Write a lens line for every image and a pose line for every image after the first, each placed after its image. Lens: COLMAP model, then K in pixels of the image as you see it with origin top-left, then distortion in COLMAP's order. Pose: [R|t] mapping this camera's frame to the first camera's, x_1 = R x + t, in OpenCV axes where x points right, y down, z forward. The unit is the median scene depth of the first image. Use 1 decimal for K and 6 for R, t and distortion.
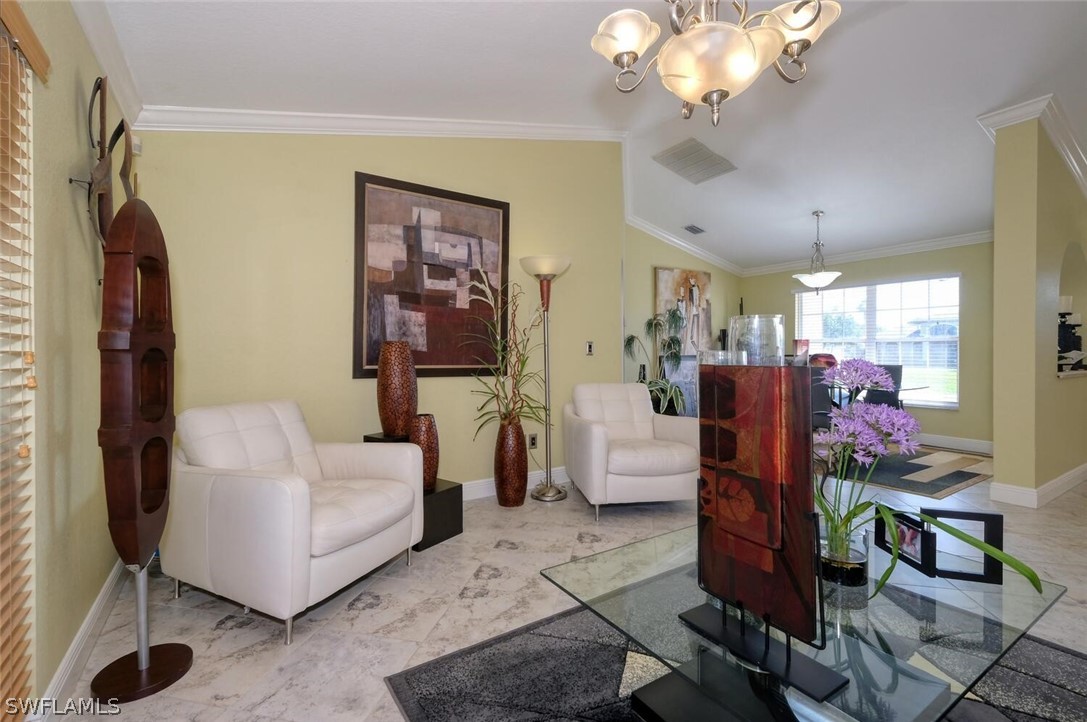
lens RADIAL K [[481.3, 0, 541.5], [0, 481.3, 357.6], [0, 0, 1]] dist [0.013042, 0.000079]
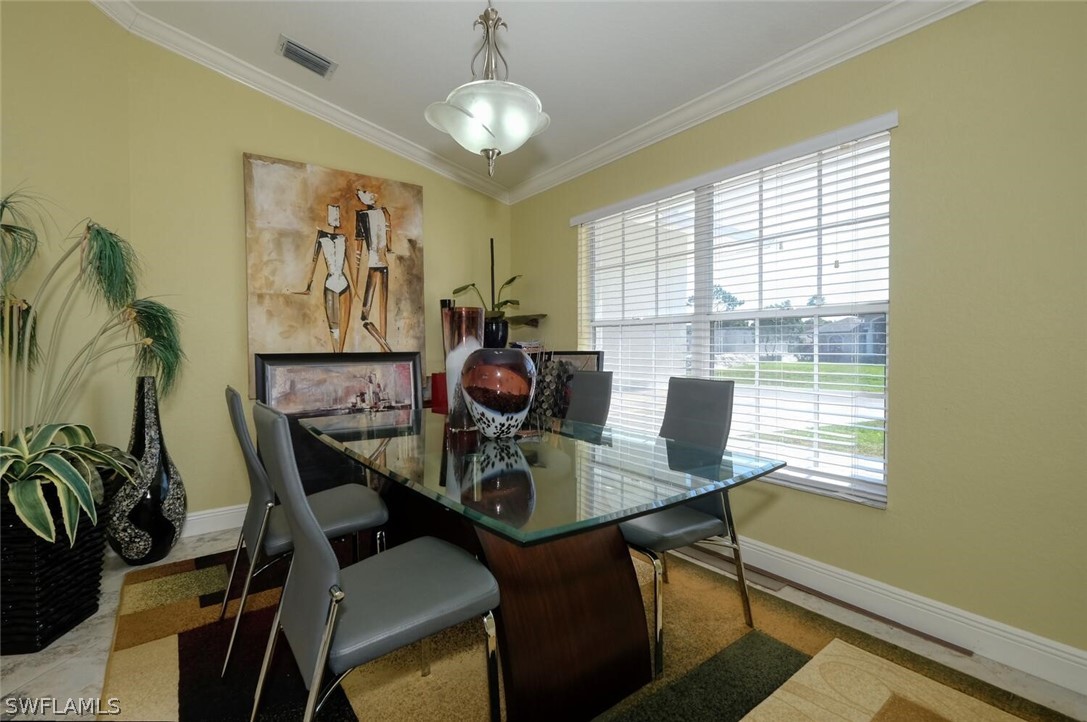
lens RADIAL K [[481.3, 0, 534.3], [0, 481.3, 360.4], [0, 0, 1]] dist [0.013042, 0.000079]
pose [[0.998186, -0.007392, 0.059749, 0.448729], [0.006699, 0.999908, 0.011797, -0.001982], [-0.059831, -0.011375, 0.998144, 0.512132]]
